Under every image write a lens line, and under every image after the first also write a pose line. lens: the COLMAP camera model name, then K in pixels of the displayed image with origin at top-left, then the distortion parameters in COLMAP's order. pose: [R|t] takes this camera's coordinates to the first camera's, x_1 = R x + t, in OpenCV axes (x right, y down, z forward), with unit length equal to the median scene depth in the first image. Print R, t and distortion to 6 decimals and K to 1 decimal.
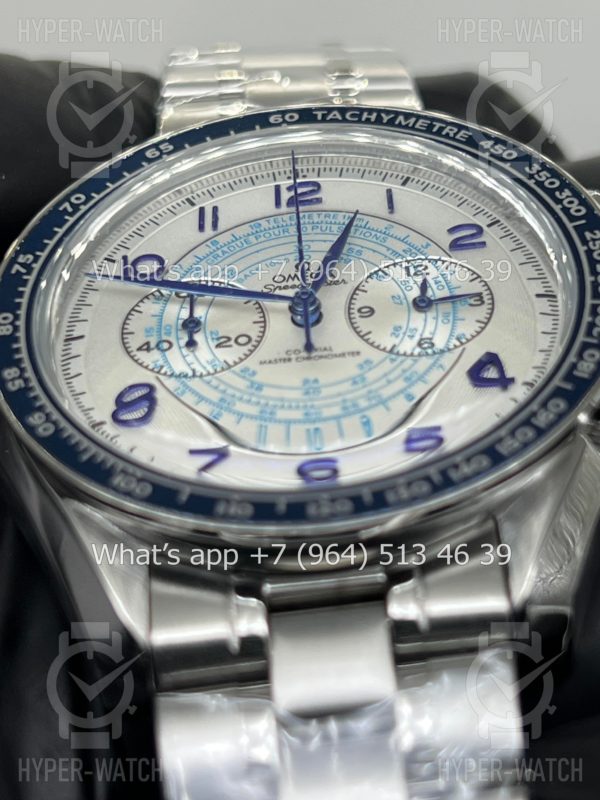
lens RADIAL K [[1880.4, 0, 292.7], [0, 1880.4, 395.4], [0, 0, 1]] dist [0.278643, 0.000000]
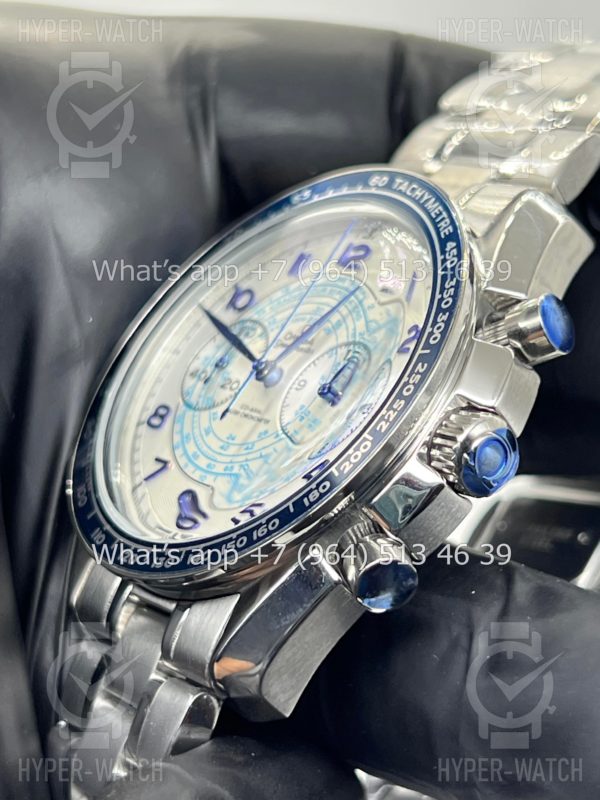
lens RADIAL K [[1880.4, 0, 299.0], [0, 1880.4, 400.9], [0, 0, 1]] dist [0.278643, 0.000000]
pose [[0.609851, 0.242024, -0.754656, 0.975962], [0.000437, 0.952125, 0.305707, -0.413236], [0.792516, -0.186766, 0.580549, 0.276596]]
